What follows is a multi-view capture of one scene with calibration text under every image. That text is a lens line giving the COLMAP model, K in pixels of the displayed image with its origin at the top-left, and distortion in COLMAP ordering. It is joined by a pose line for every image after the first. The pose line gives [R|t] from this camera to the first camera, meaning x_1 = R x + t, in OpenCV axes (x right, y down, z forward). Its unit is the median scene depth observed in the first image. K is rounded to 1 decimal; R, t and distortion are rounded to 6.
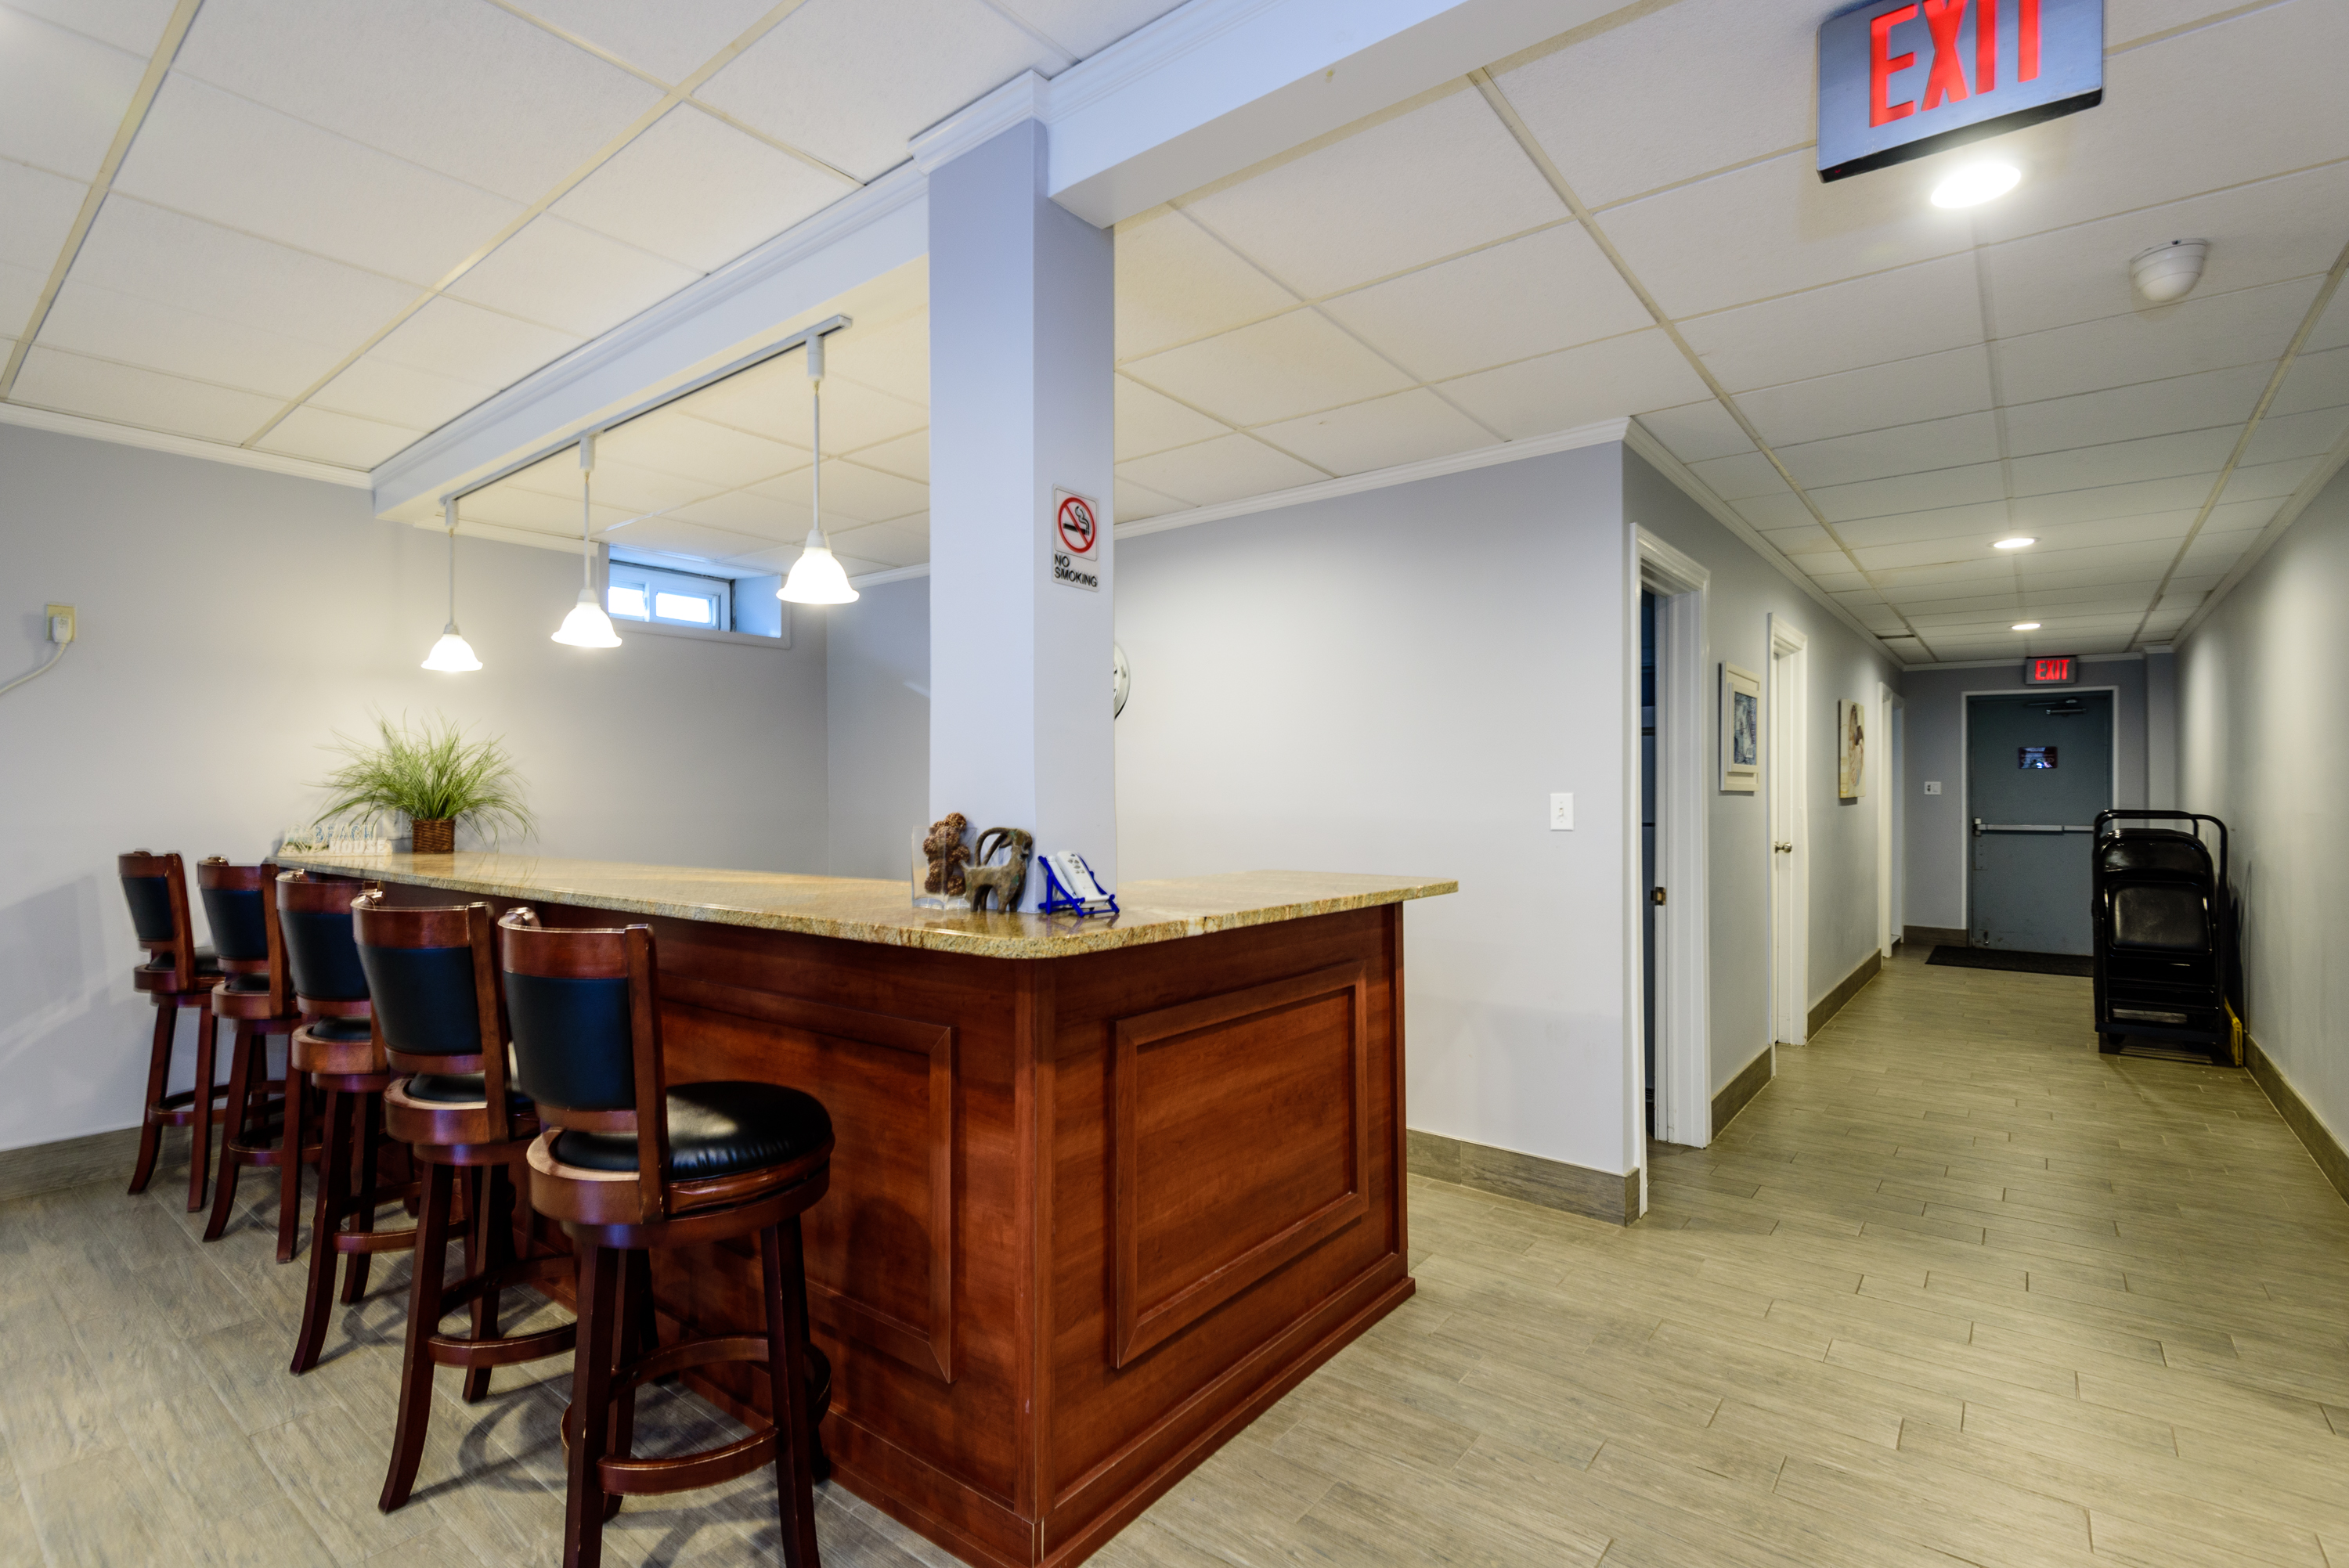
lens RADIAL K [[1094.4, 0, 1175.0], [0, 1094.4, 798.7], [0, 0, 1]] dist [0.003958, -0.002901]
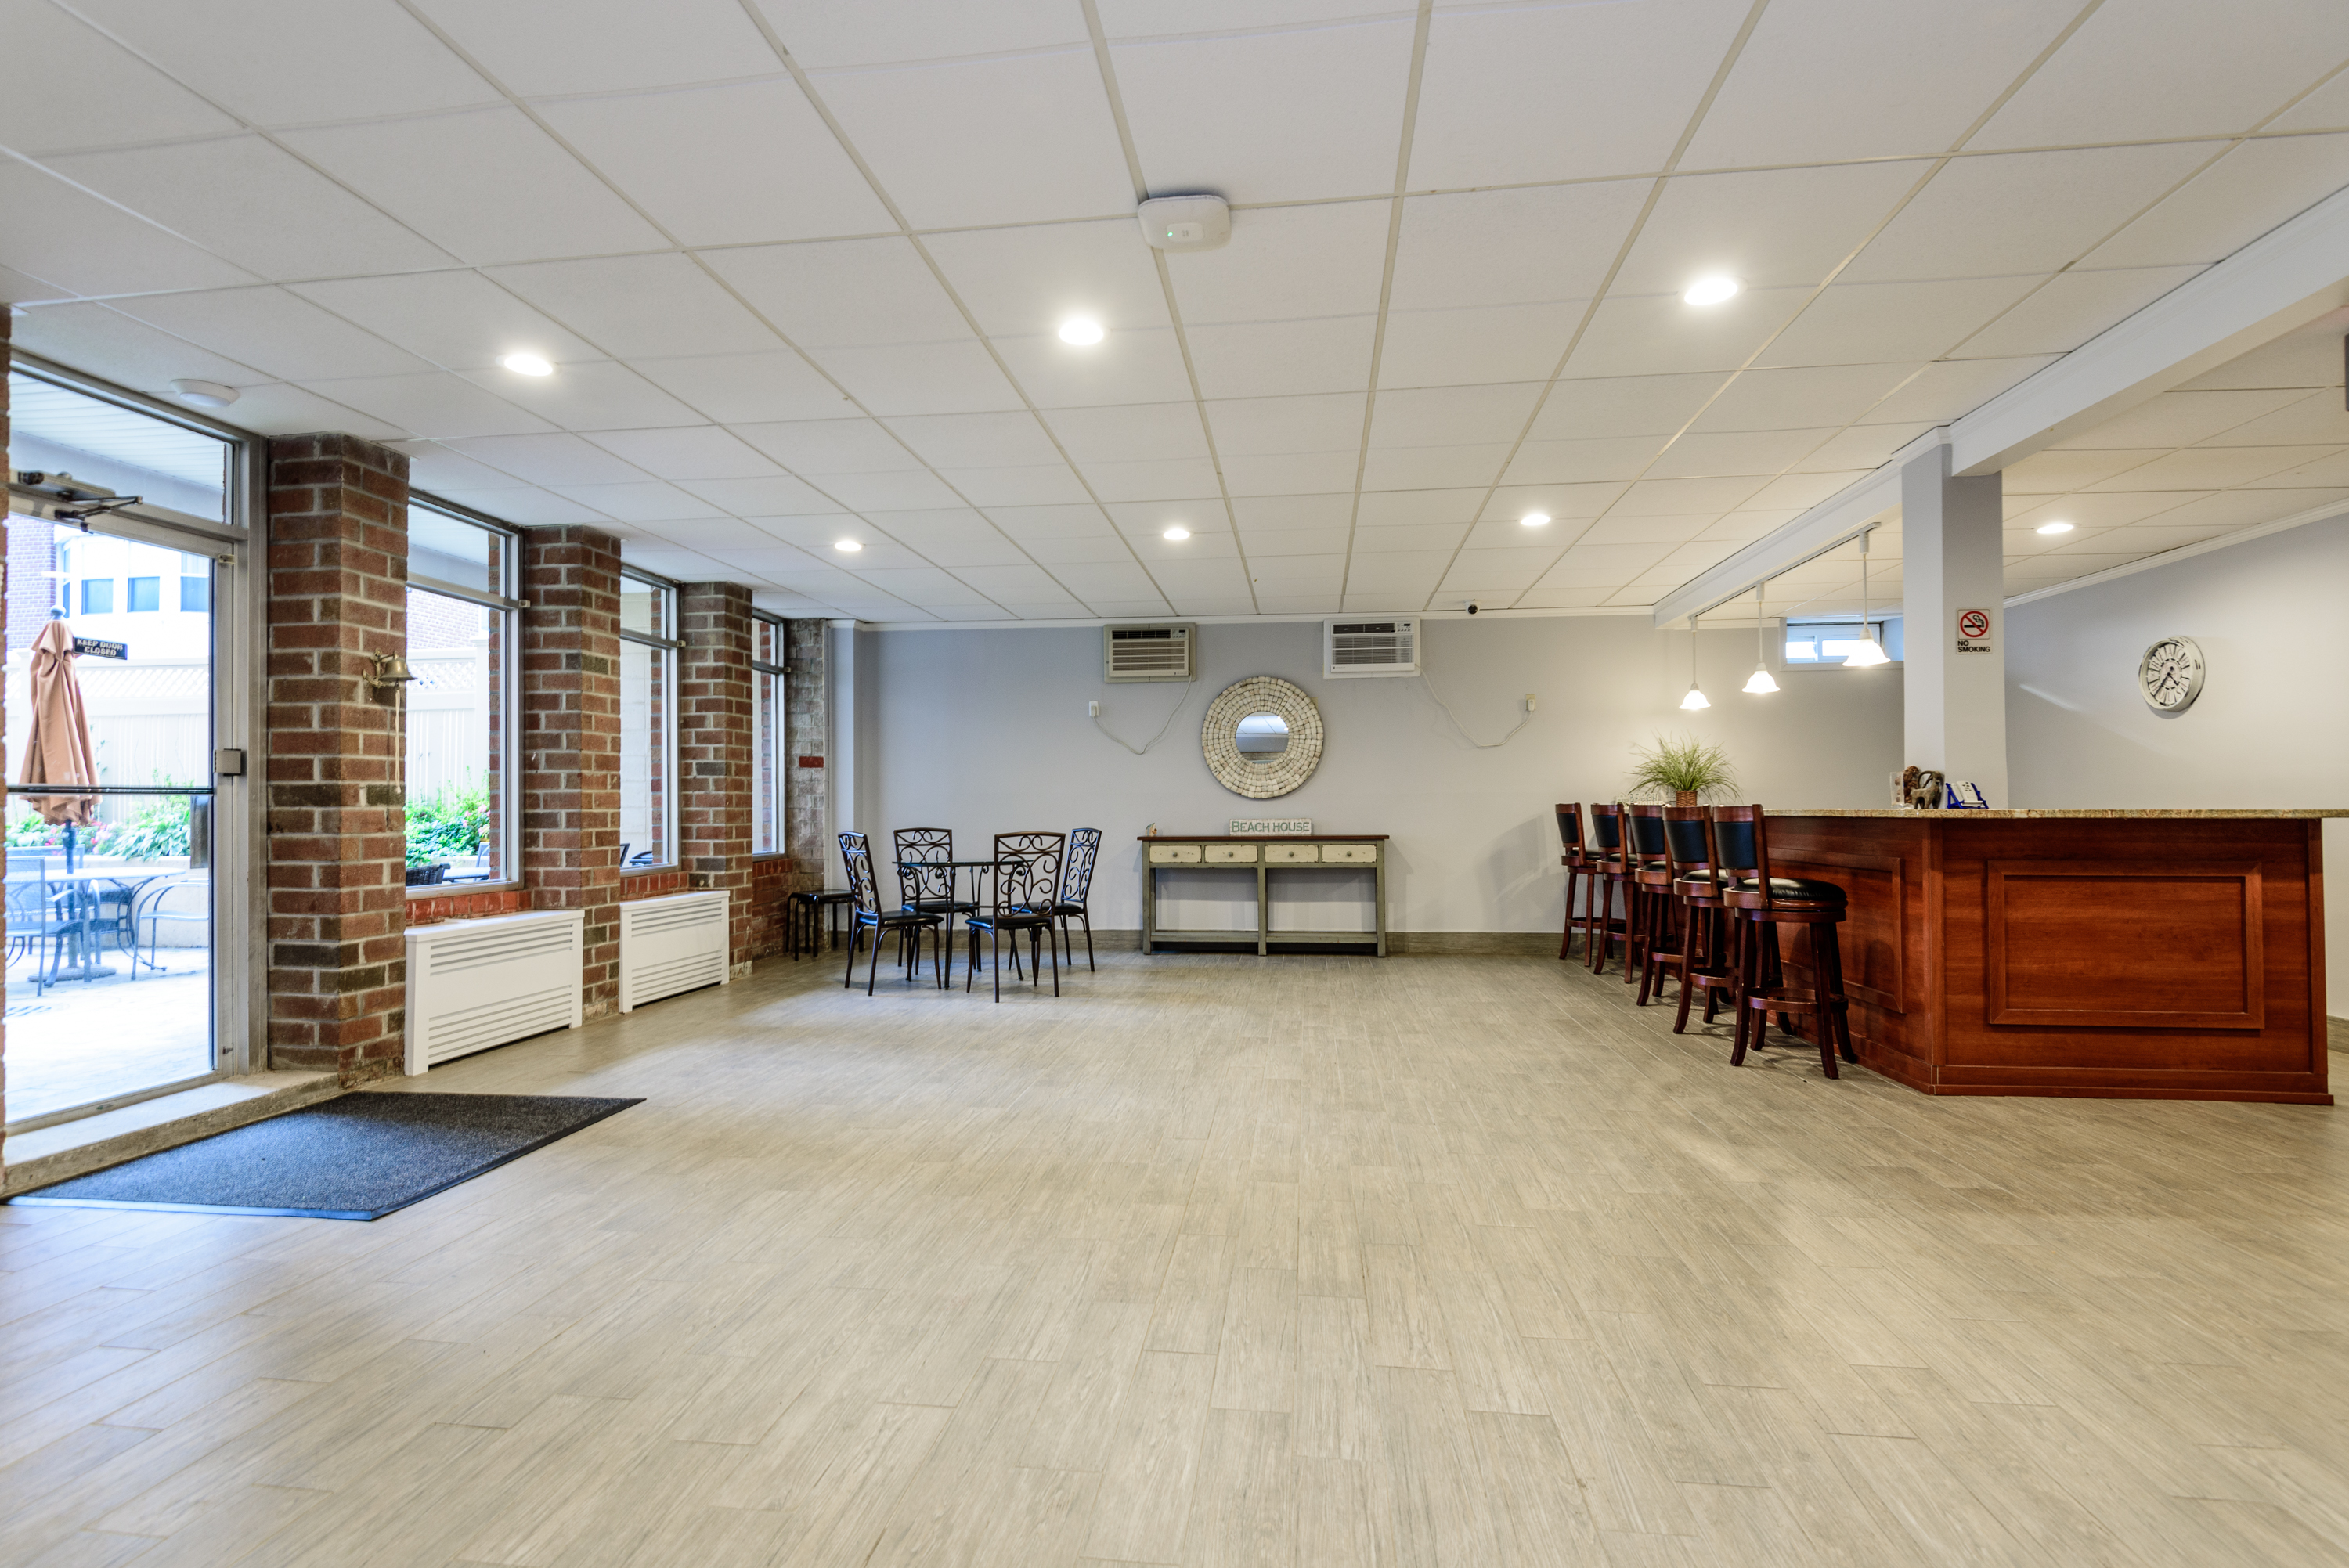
lens RADIAL K [[1094.4, 0, 1172.5], [0, 1094.4, 784.9], [0, 0, 1]] dist [0.003958, -0.002901]
pose [[0.517020, -0.015147, -0.855839, 0.815483], [-0.000676, 0.999836, -0.018104, 0.083241], [0.855973, 0.009938, 0.516925, -1.244792]]
